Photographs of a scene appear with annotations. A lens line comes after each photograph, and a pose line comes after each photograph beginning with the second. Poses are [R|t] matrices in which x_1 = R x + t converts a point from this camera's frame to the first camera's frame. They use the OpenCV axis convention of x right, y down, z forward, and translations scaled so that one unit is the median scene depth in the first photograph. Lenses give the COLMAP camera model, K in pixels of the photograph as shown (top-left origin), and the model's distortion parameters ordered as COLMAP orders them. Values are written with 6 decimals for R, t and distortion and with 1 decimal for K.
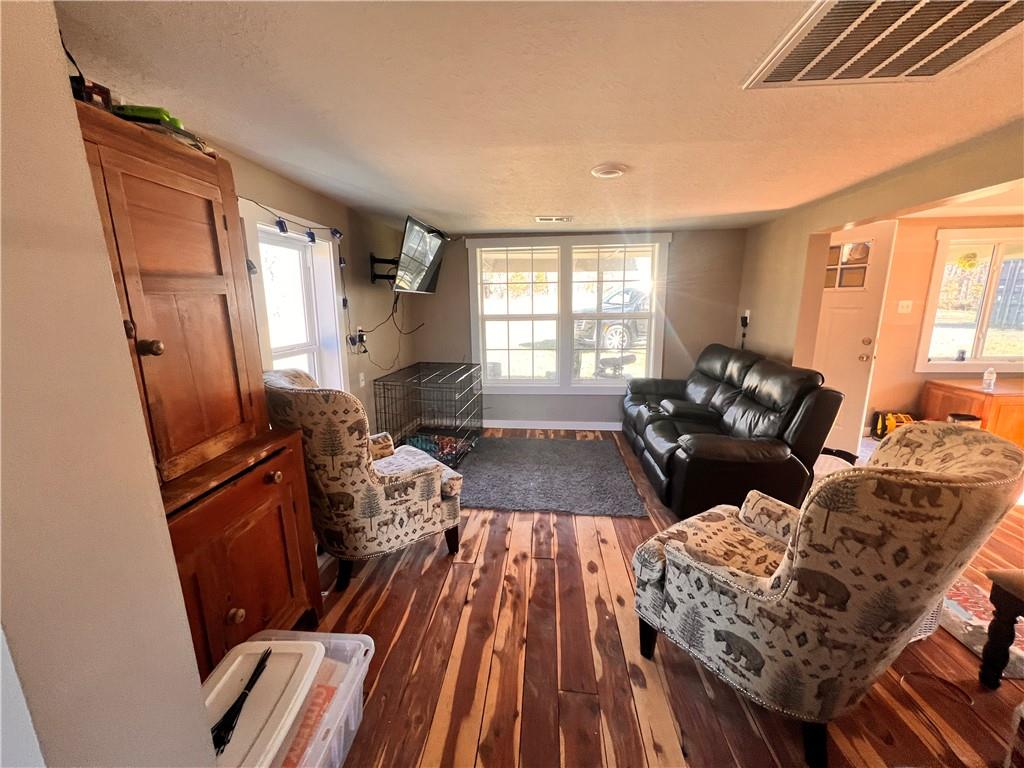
lens RADIAL K [[412.8, 0, 512.0], [0, 412.8, 384.0], [0, 0, 1]] dist [-0.001802, -0.000082]
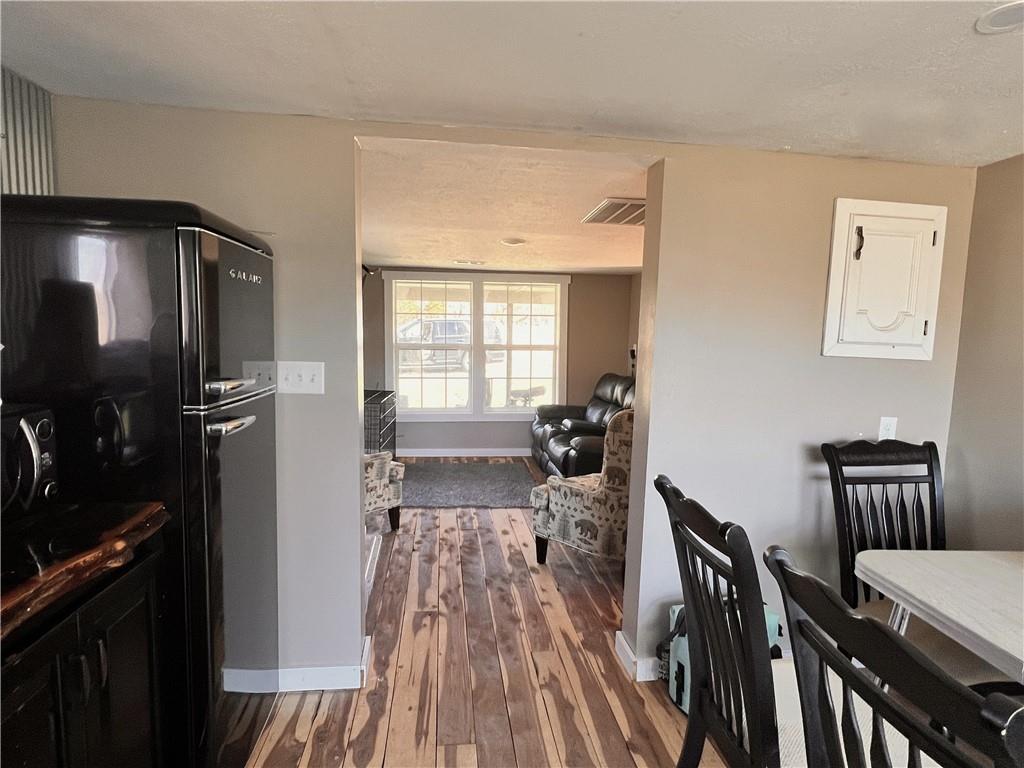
lens RADIAL K [[534.3, 0, 512.0], [0, 534.3, 384.0], [0, 0, 1]] dist [0.000372, 0.000010]
pose [[0.978273, 0.008645, 0.207138, -0.130951], [0.012579, 0.994814, -0.100931, 0.136206], [-0.206937, 0.101344, 0.973091, -0.659096]]
